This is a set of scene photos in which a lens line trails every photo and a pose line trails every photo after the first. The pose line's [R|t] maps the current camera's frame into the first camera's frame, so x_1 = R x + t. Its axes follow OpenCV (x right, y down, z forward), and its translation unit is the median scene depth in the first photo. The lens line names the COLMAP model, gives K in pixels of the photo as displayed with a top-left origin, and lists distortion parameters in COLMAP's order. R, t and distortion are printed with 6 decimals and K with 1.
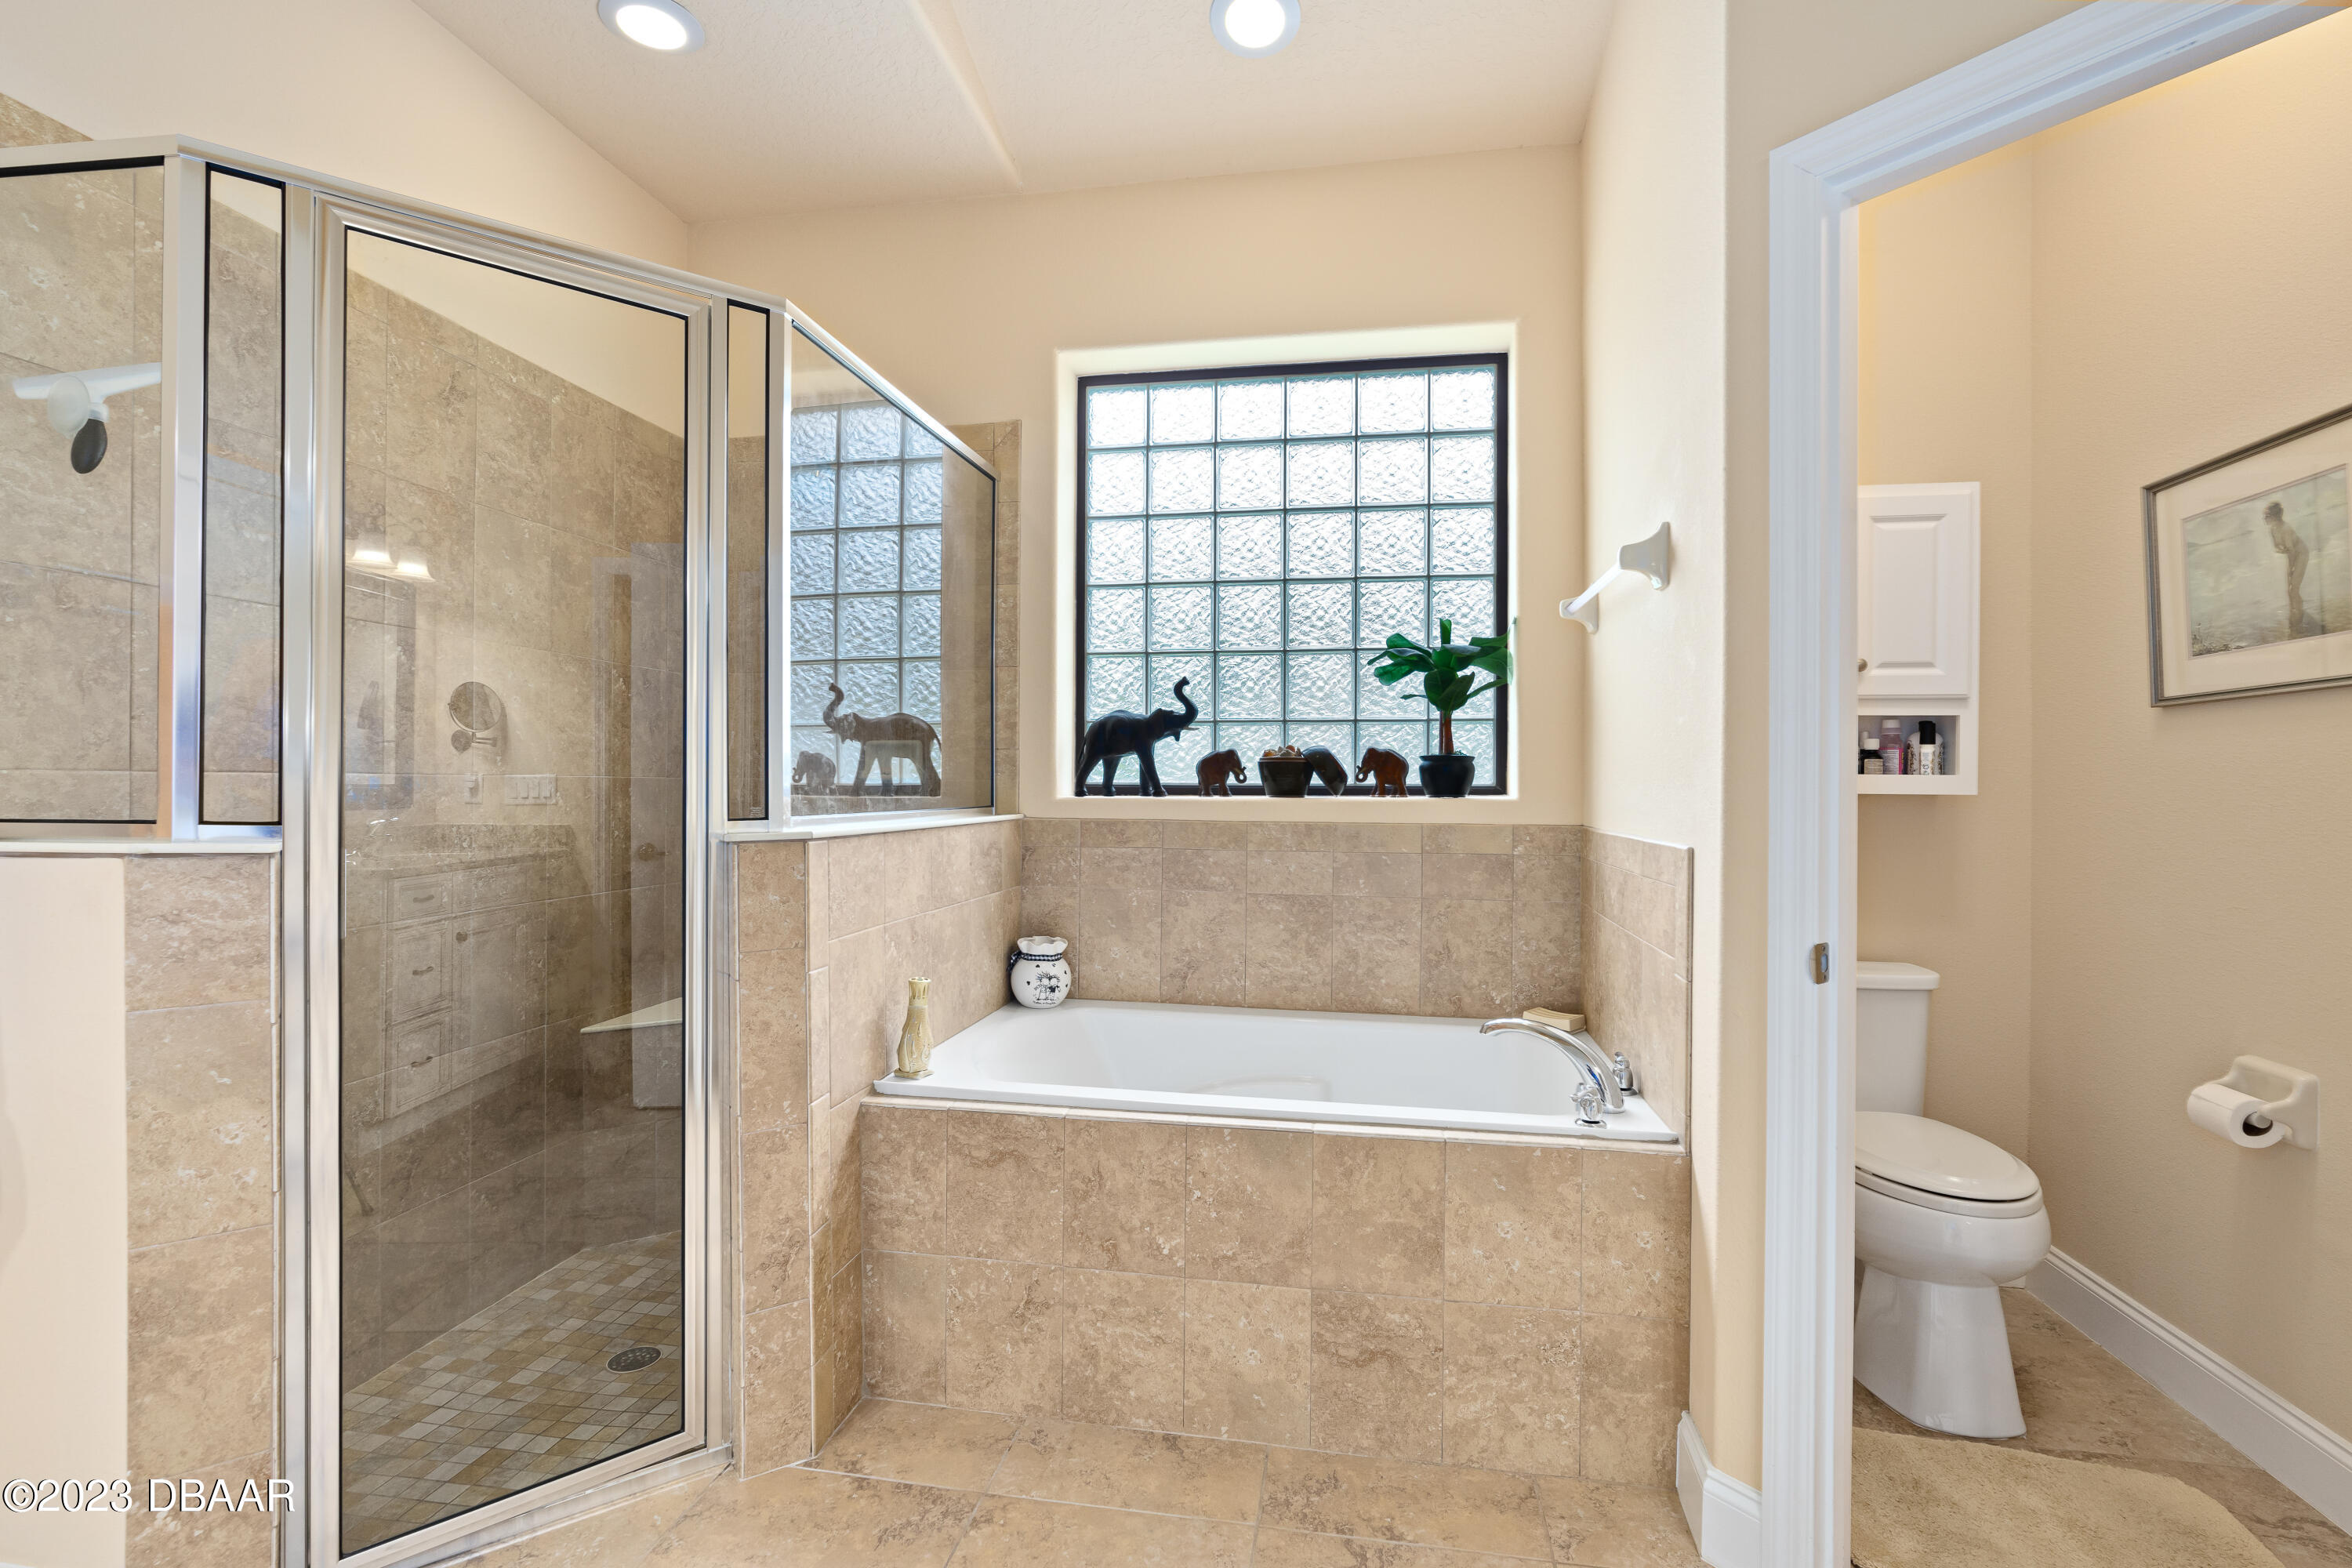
lens RADIAL K [[1070.9, 0, 1176.0], [0, 1070.9, 784.0], [0, 0, 1]] dist [-0.001872, -0.000447]
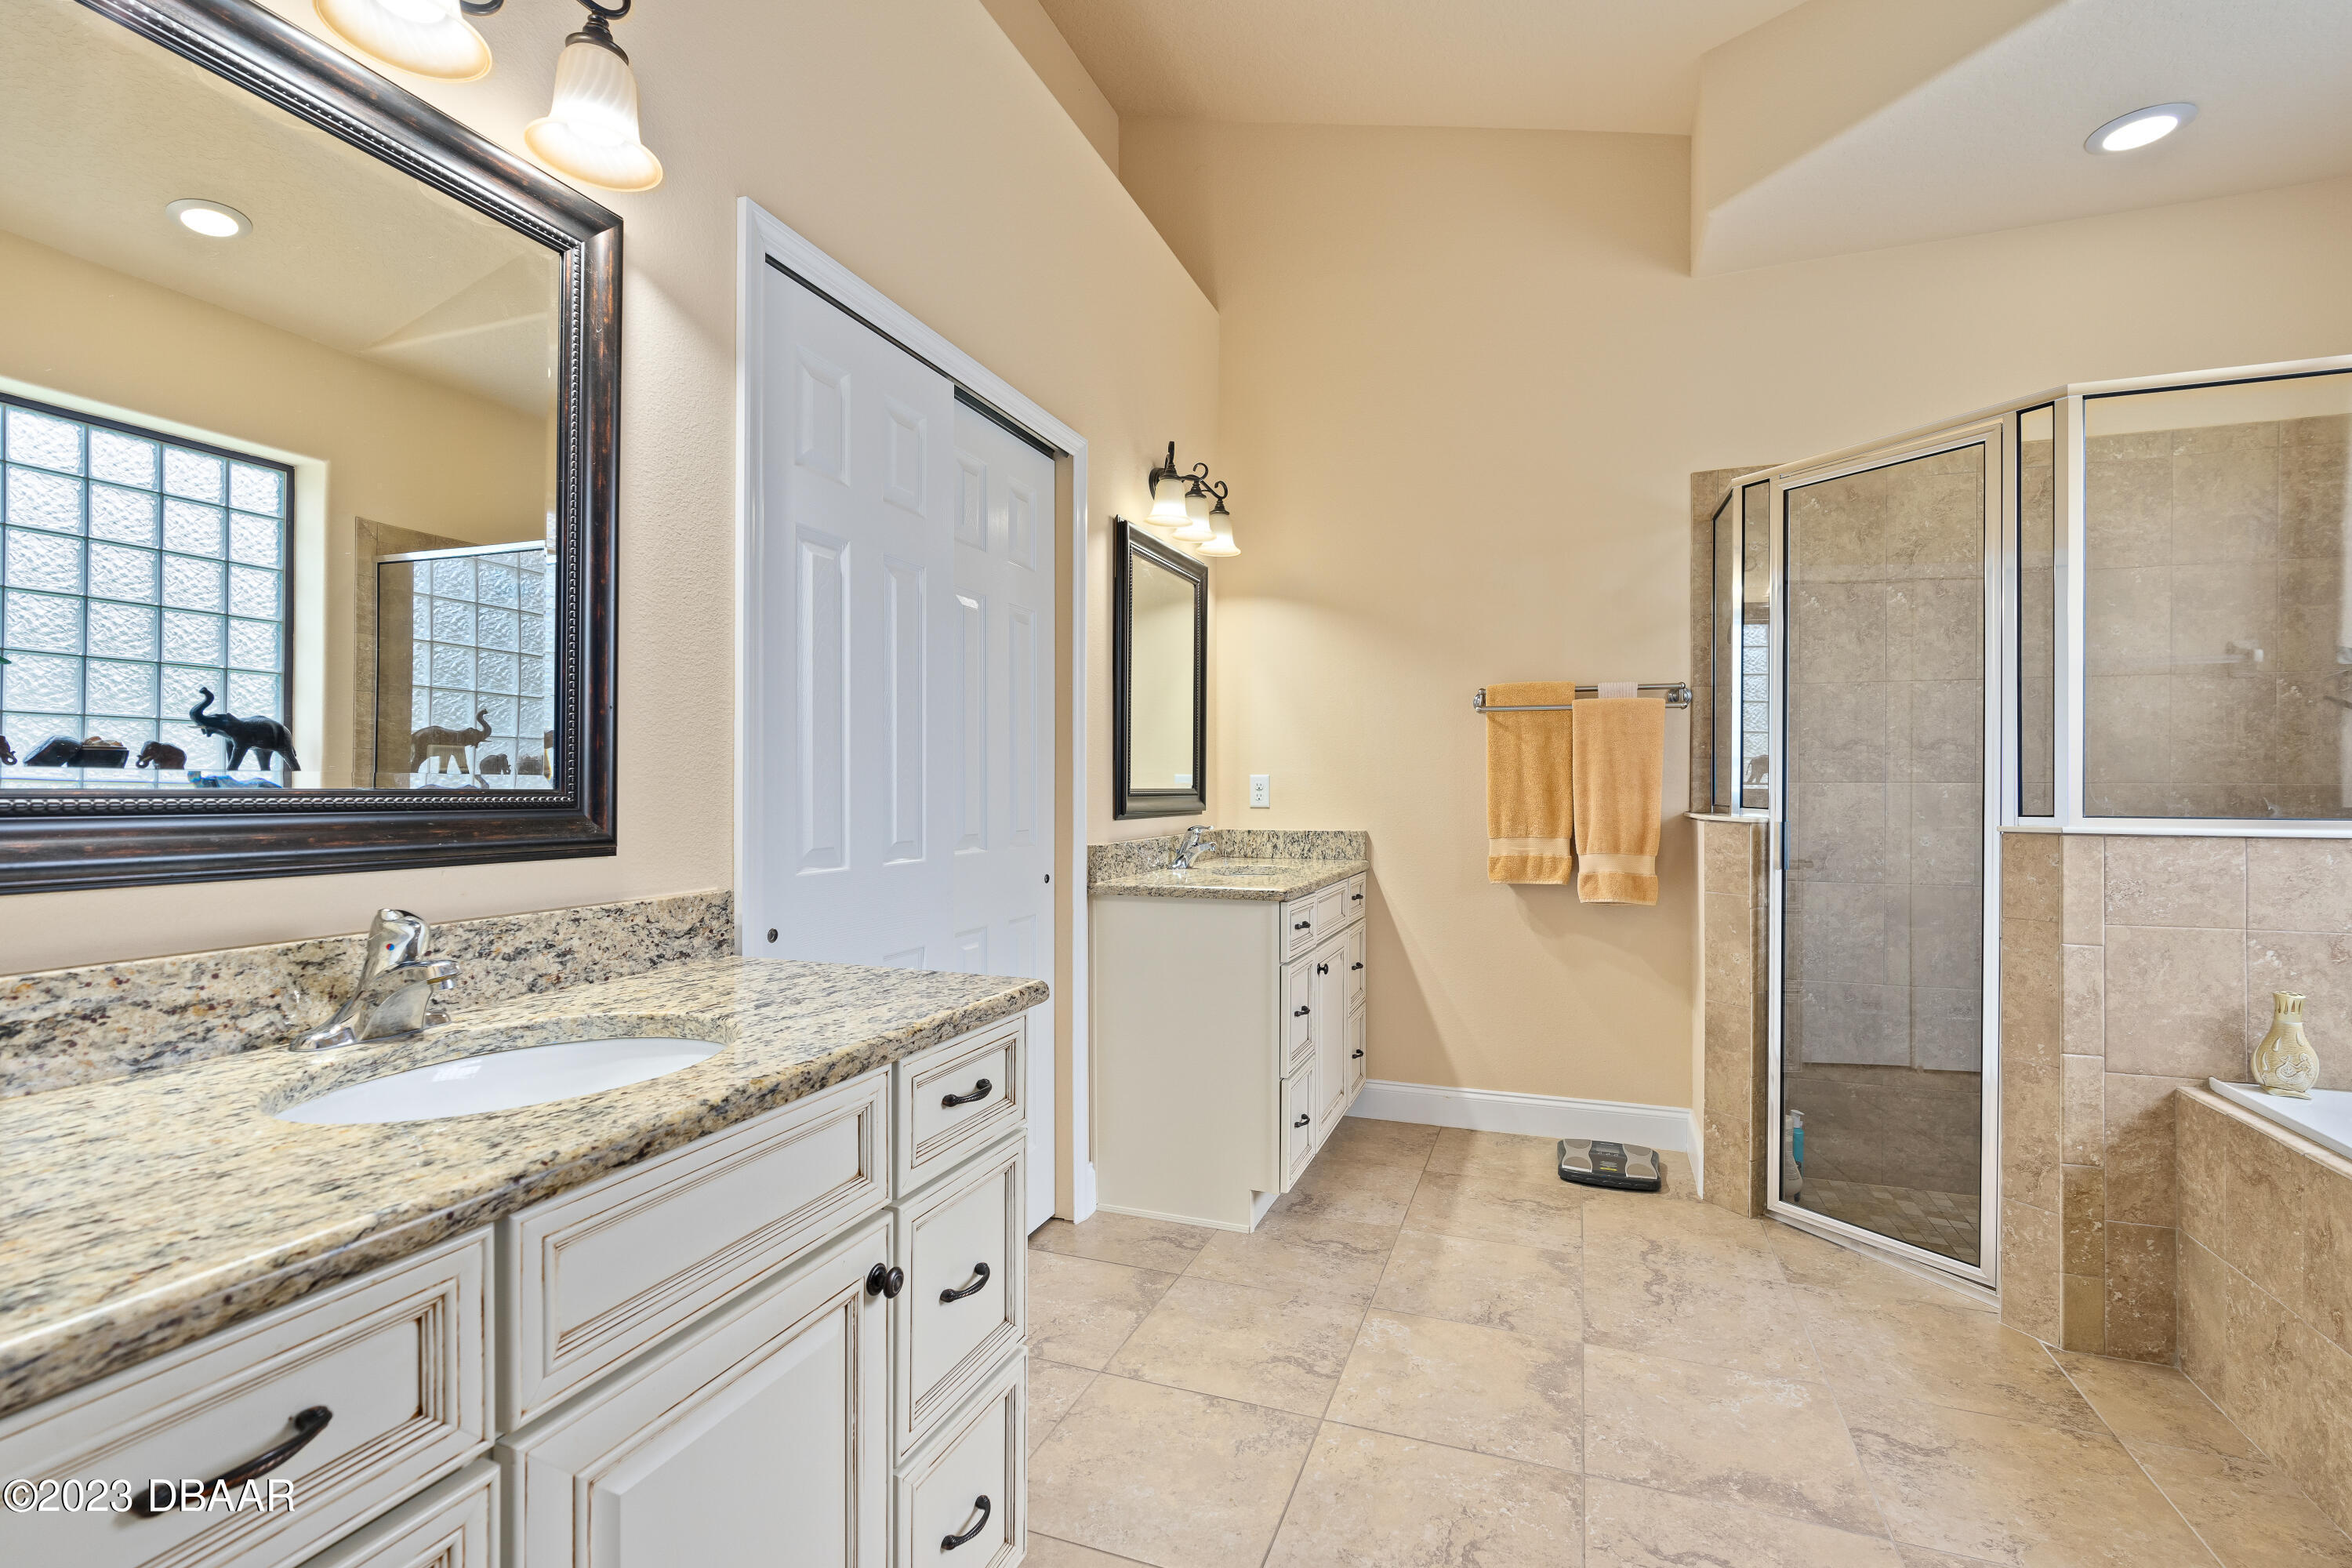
lens RADIAL K [[1075.2, 0, 1181.3], [0, 1075.2, 794.2], [0, 0, 1]] dist [-0.001575, 0.001062]
pose [[-0.188814, -0.002628, -0.982009, 1.032579], [-0.007124, 0.999974, -0.001307, 0.016197], [0.981987, 0.006749, -0.188828, 0.255717]]
